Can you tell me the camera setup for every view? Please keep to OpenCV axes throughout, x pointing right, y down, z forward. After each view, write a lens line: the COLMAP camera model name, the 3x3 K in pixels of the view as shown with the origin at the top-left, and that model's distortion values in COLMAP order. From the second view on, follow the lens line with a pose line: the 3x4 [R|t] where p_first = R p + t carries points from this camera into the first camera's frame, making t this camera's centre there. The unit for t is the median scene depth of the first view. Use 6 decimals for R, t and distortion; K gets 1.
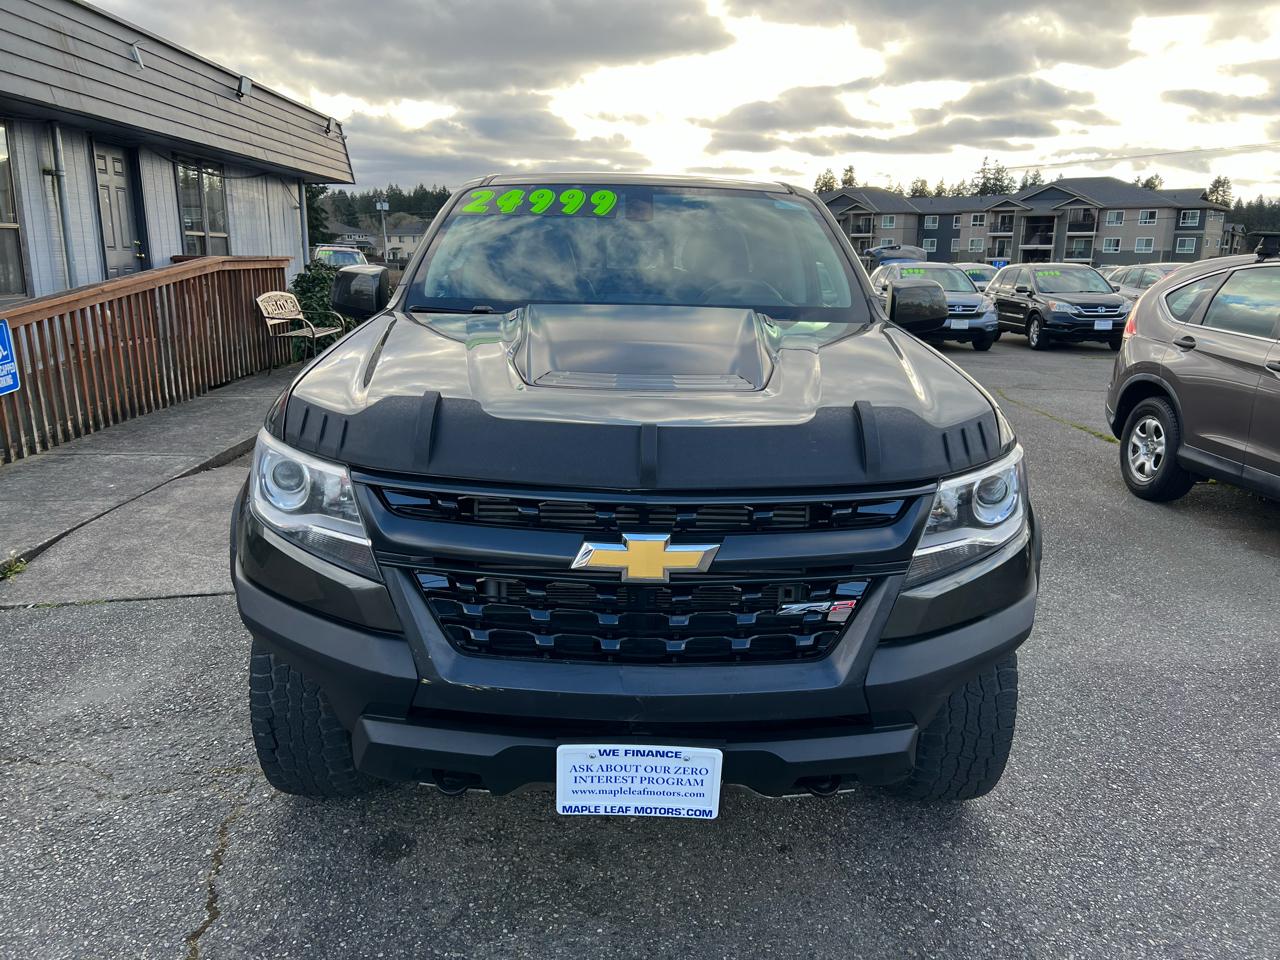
lens RADIAL K [[964.6, 0, 645.2], [0, 964.6, 476.8], [0, 0, 1]] dist [0.045736, -0.049374]
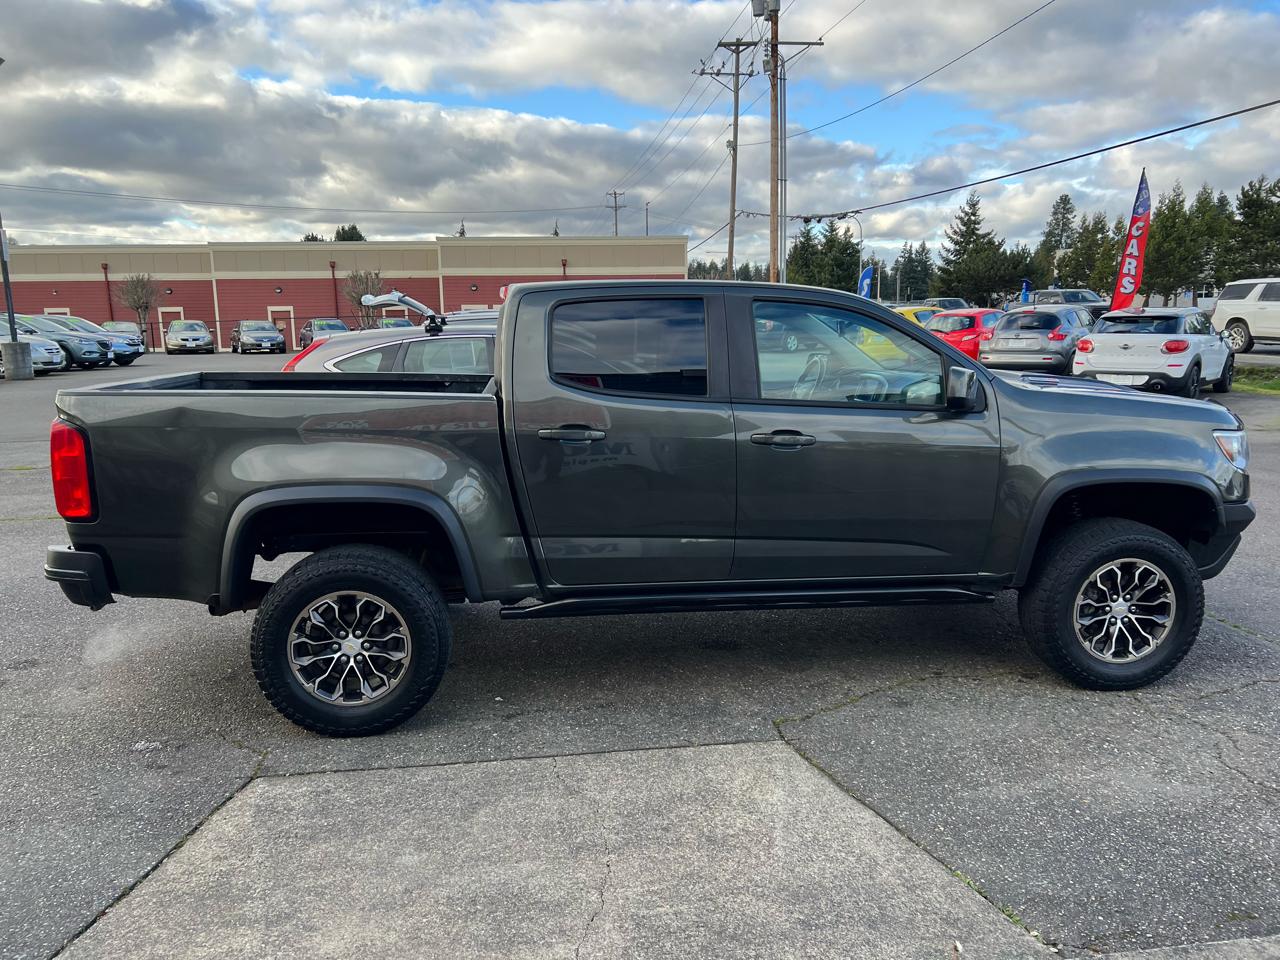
lens RADIAL K [[964.6, 0, 651.9], [0, 964.6, 477.4], [0, 0, 1]] dist [0.045736, -0.049374]
pose [[-0.107218, -0.184494, 0.976968, -1.354899], [0.232051, 0.950850, 0.205029, -0.394241], [-0.966776, 0.248689, -0.059136, 1.375838]]
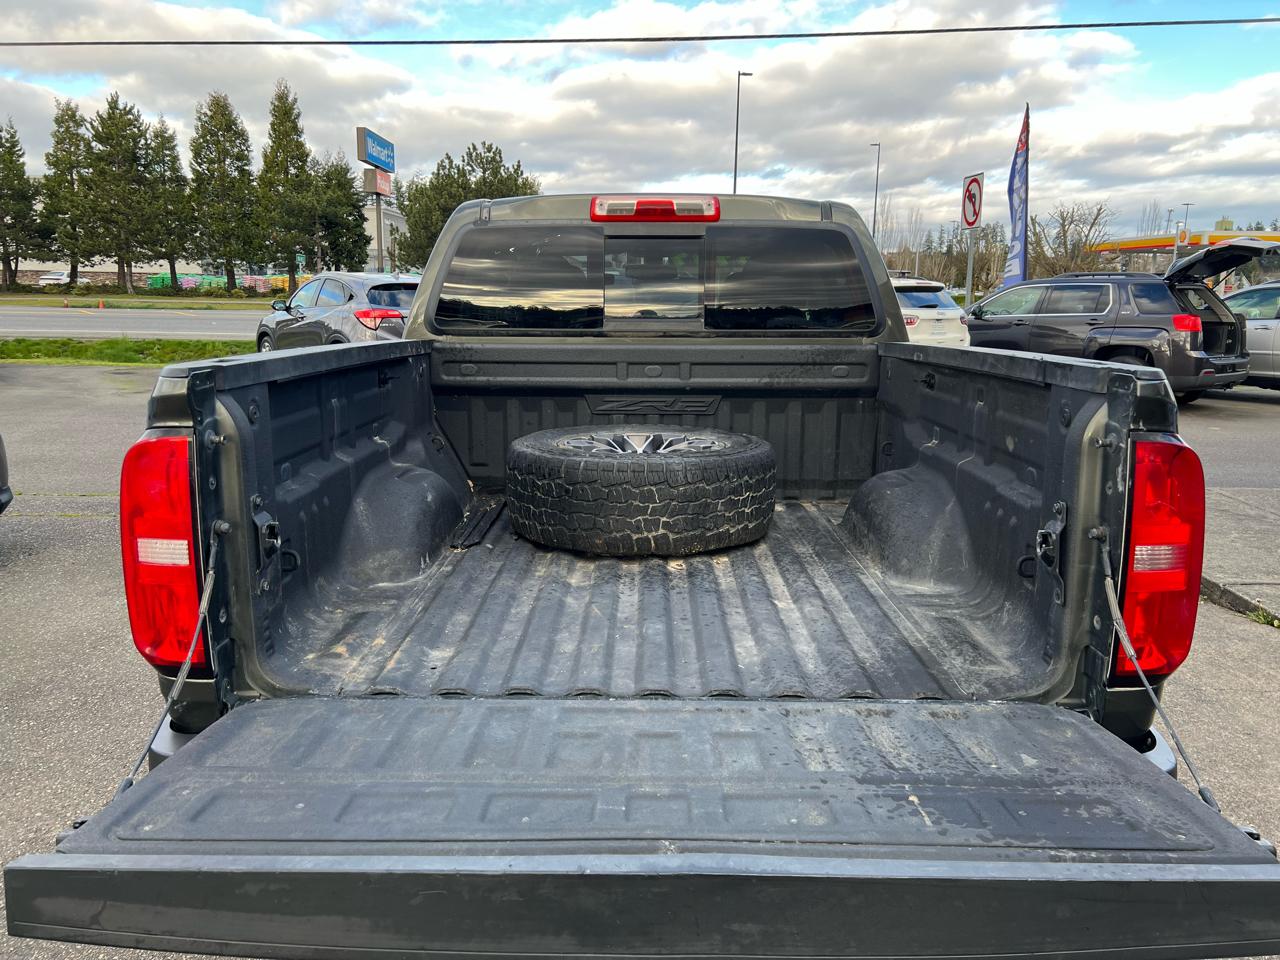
lens RADIAL K [[964.6, 0, 629.5], [0, 964.6, 466.5], [0, 0, 1]] dist [0.045736, -0.049374]
pose [[-0.998930, -0.036362, 0.028592, -0.022768], [-0.021969, 0.916895, 0.398523, -0.537261], [-0.040707, 0.397468, -0.916712, 2.312061]]
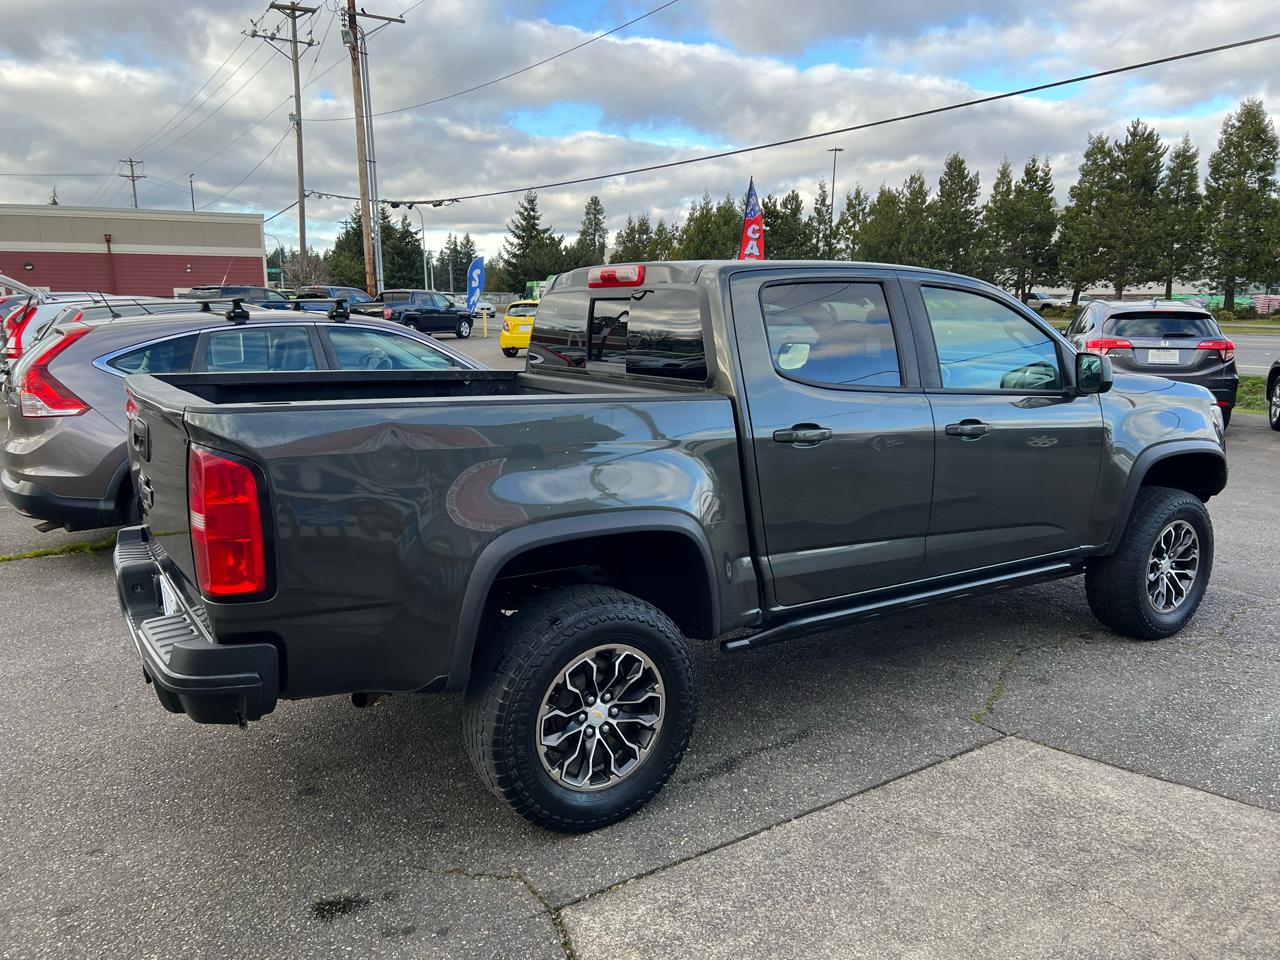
lens RADIAL K [[964.6, 0, 645.4], [0, 964.6, 486.5], [0, 0, 1]] dist [0.045736, -0.049374]
pose [[-0.532928, -0.178110, 0.827203, -0.989014], [0.179445, 0.931570, 0.316190, -0.522473], [-0.826914, 0.316944, -0.464499, 1.980573]]
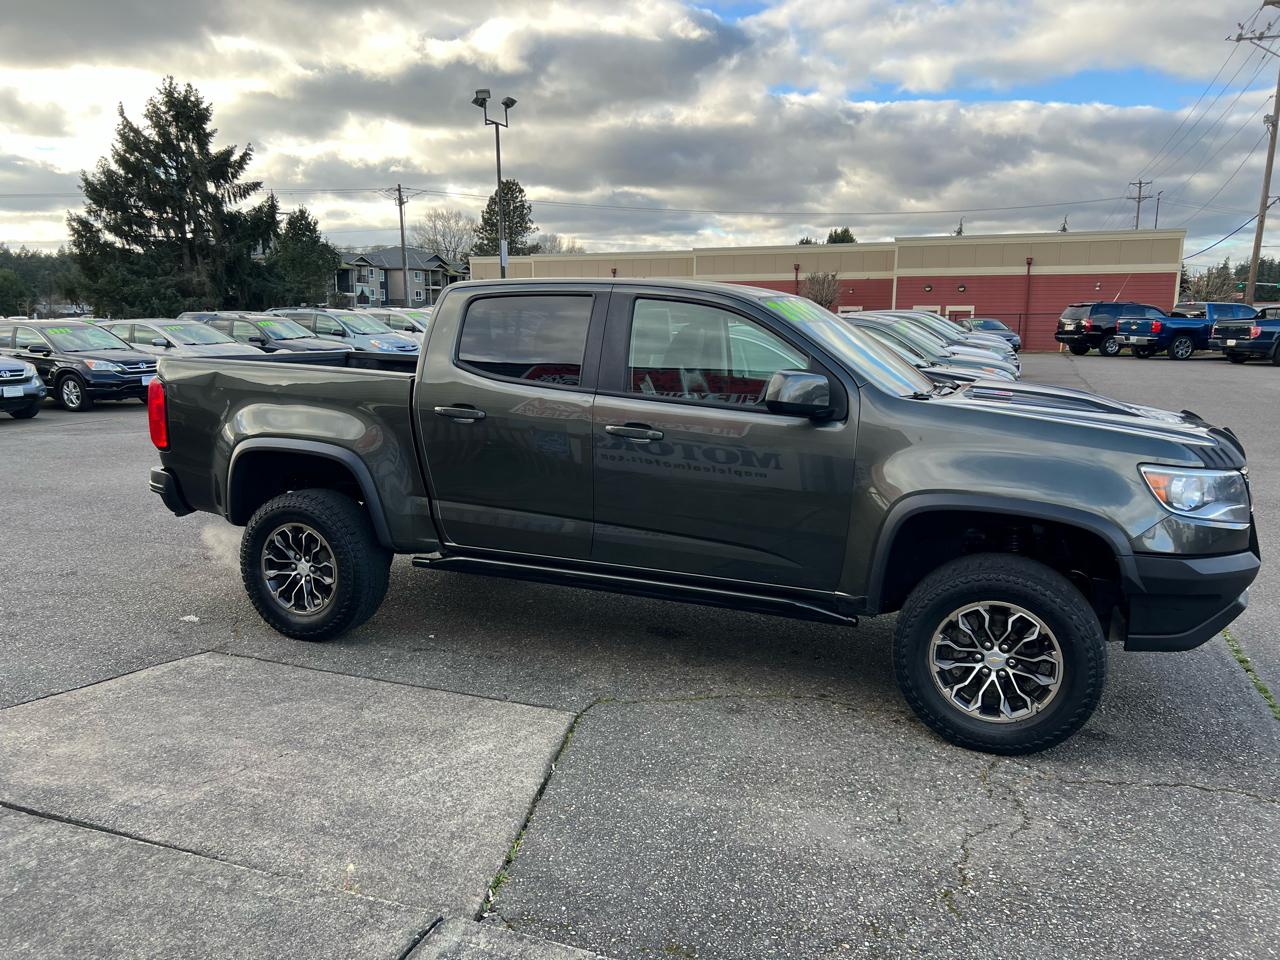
lens RADIAL K [[964.6, 0, 648.9], [0, 964.6, 479.2], [0, 0, 1]] dist [0.045736, -0.049374]
pose [[0.390510, -0.169848, 0.904795, -1.320090], [0.207274, 0.973819, 0.093345, -0.217826], [-0.896961, 0.151089, 0.415492, 0.654999]]
